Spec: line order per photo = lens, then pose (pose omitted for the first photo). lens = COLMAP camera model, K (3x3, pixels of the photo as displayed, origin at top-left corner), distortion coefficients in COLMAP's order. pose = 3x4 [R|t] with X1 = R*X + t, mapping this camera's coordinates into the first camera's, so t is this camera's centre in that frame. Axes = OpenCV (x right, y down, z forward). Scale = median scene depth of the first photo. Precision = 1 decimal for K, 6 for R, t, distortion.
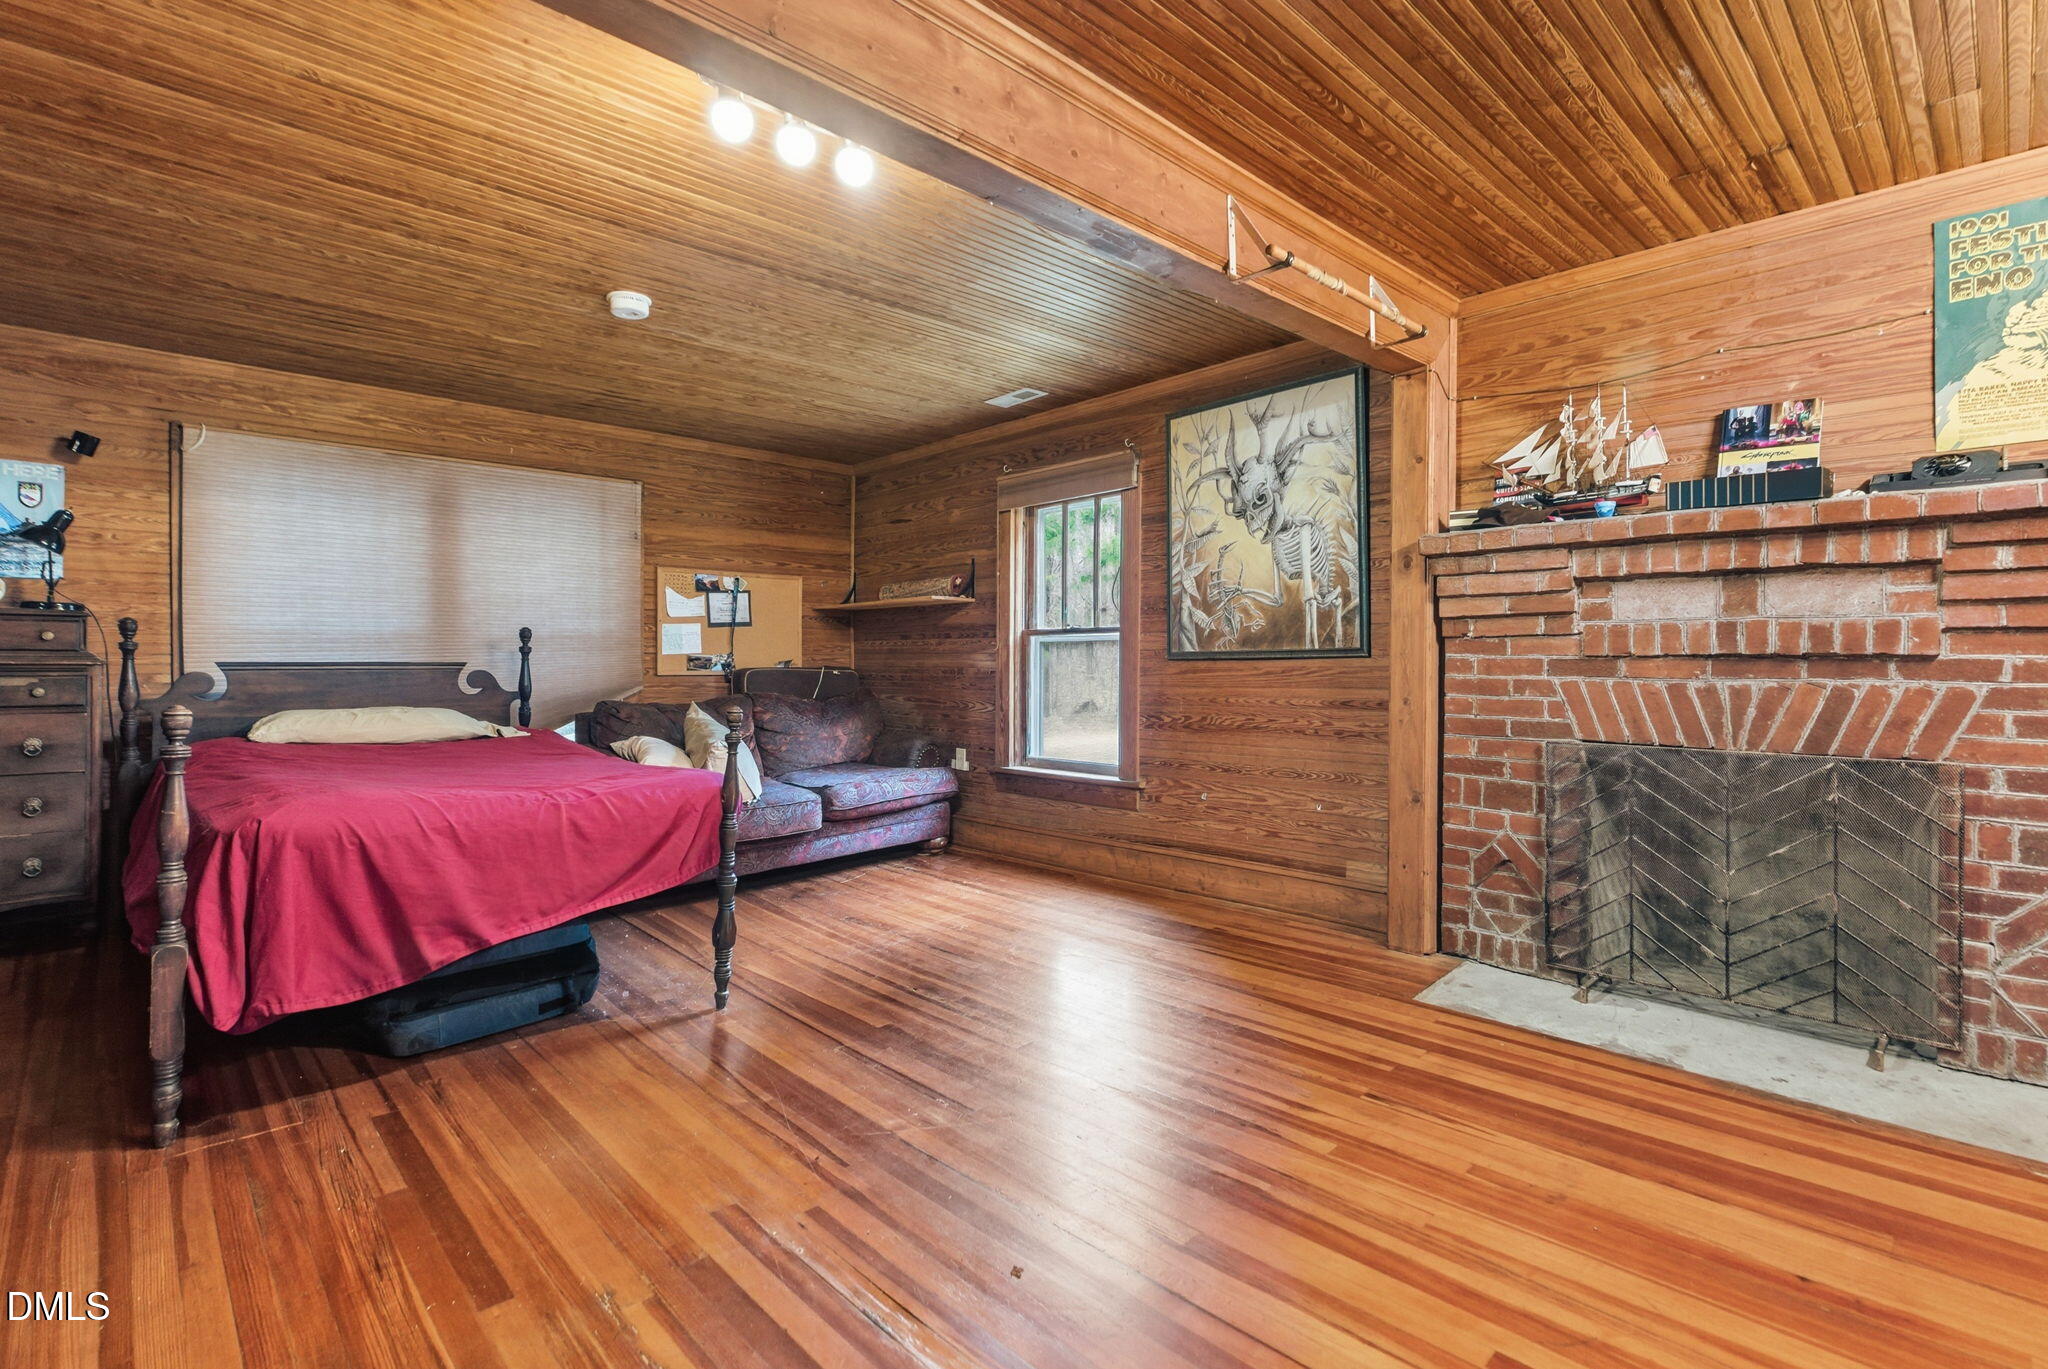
lens RADIAL K [[941.8, 0, 1018.7], [0, 941.8, 671.3], [0, 0, 1]] dist [0.002580, 0.000749]
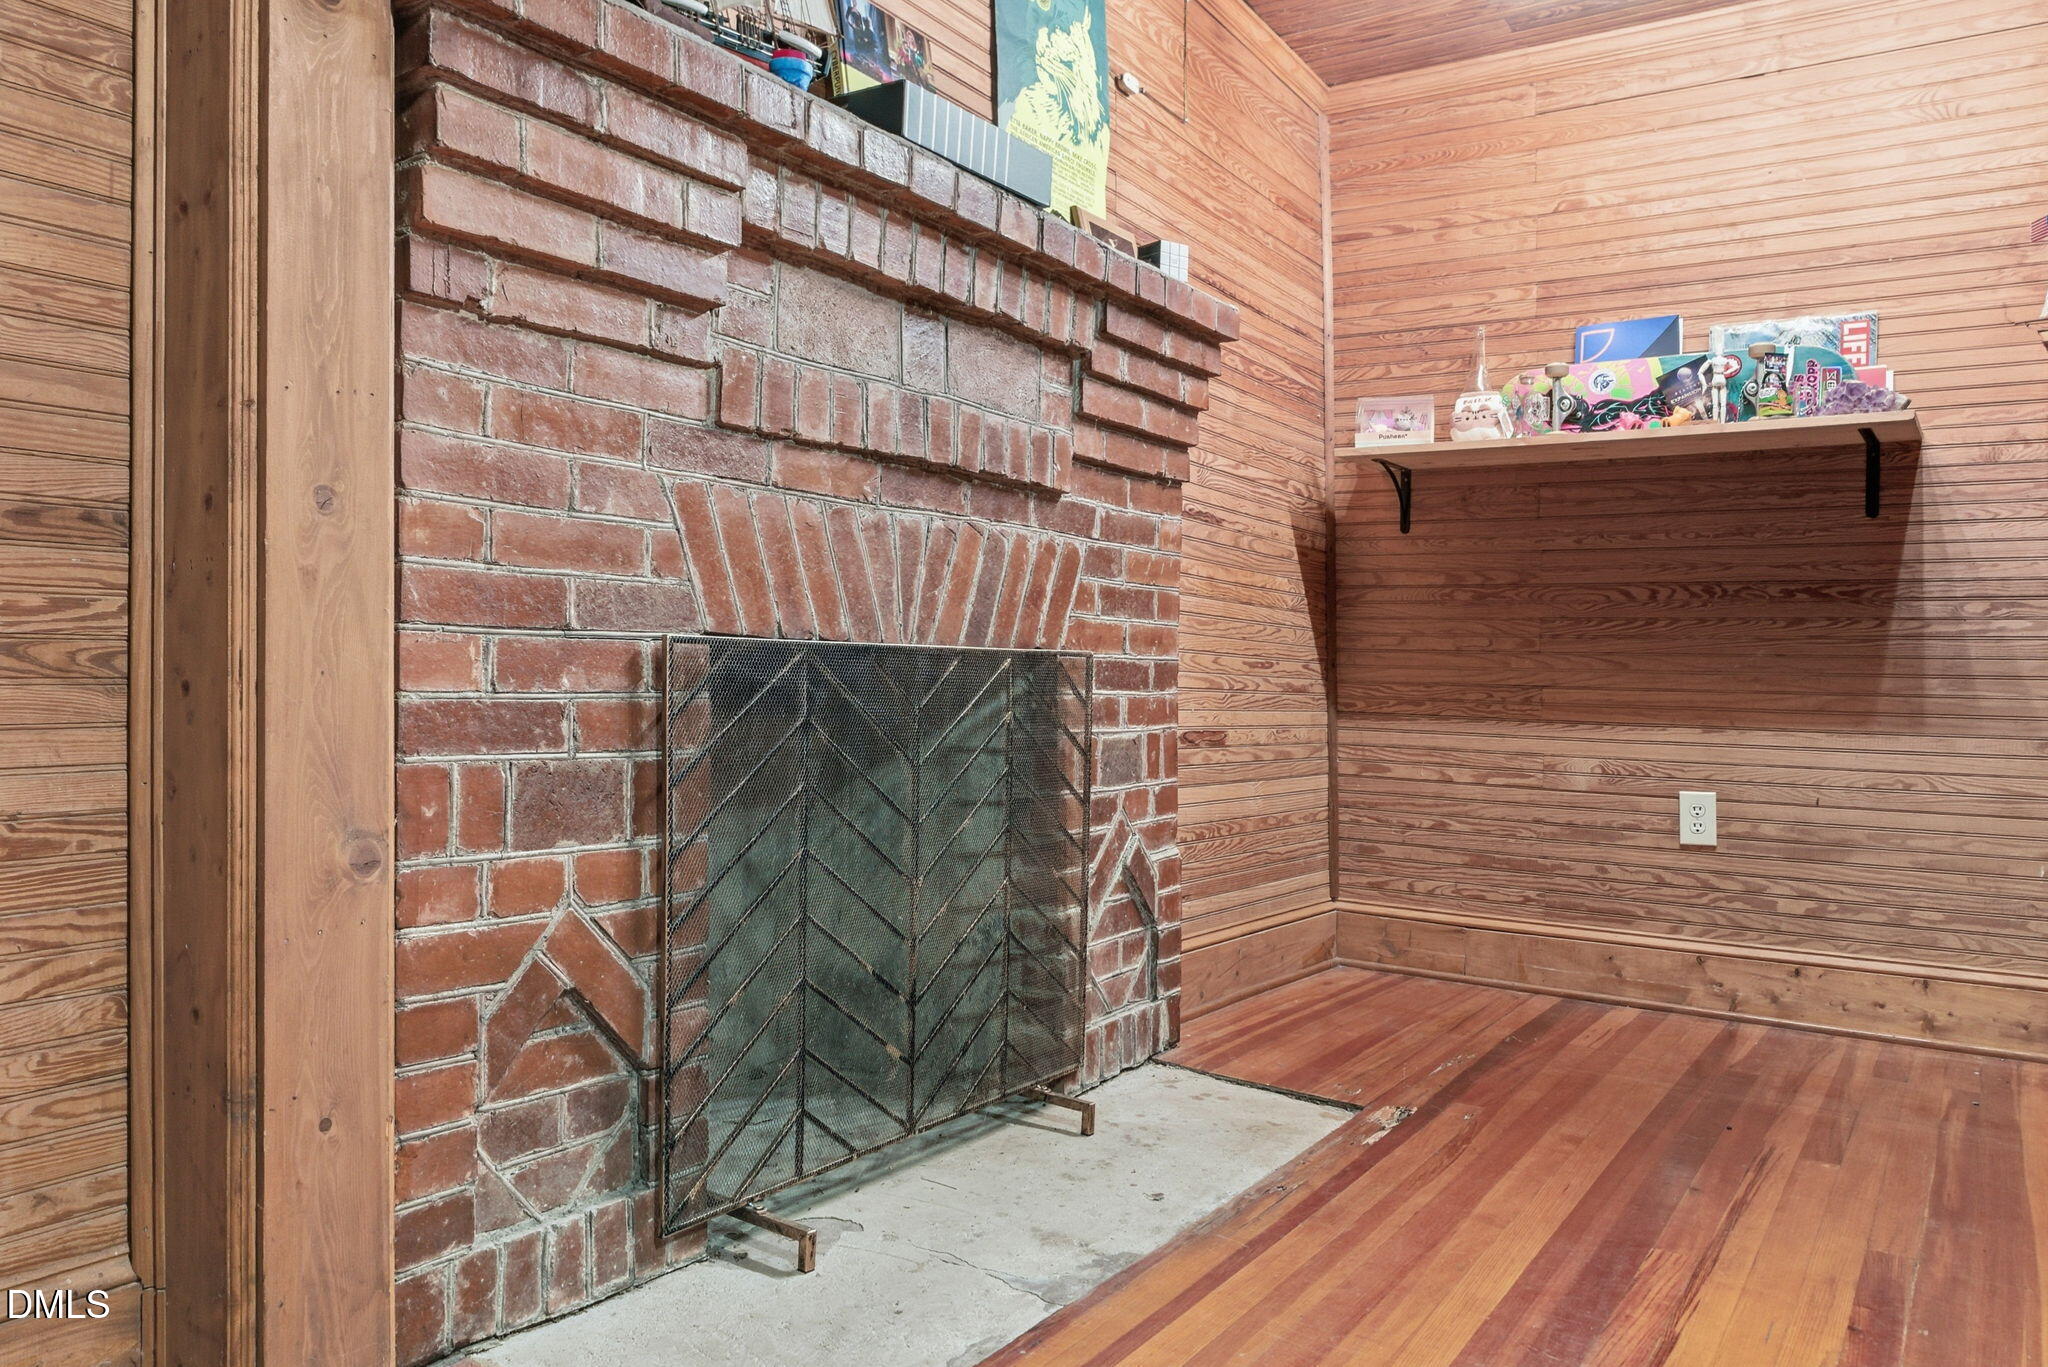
lens RADIAL K [[1521.7, 0, 1022.1], [0, 1521.7, 673.2], [0, 0, 1]] dist [0.001279, 0.001141]
pose [[-0.236916, 0.010804, 0.971470, -0.058350], [0.005282, 0.999938, -0.009832, 0.094461], [-0.971516, 0.002802, -0.236959, 0.998345]]
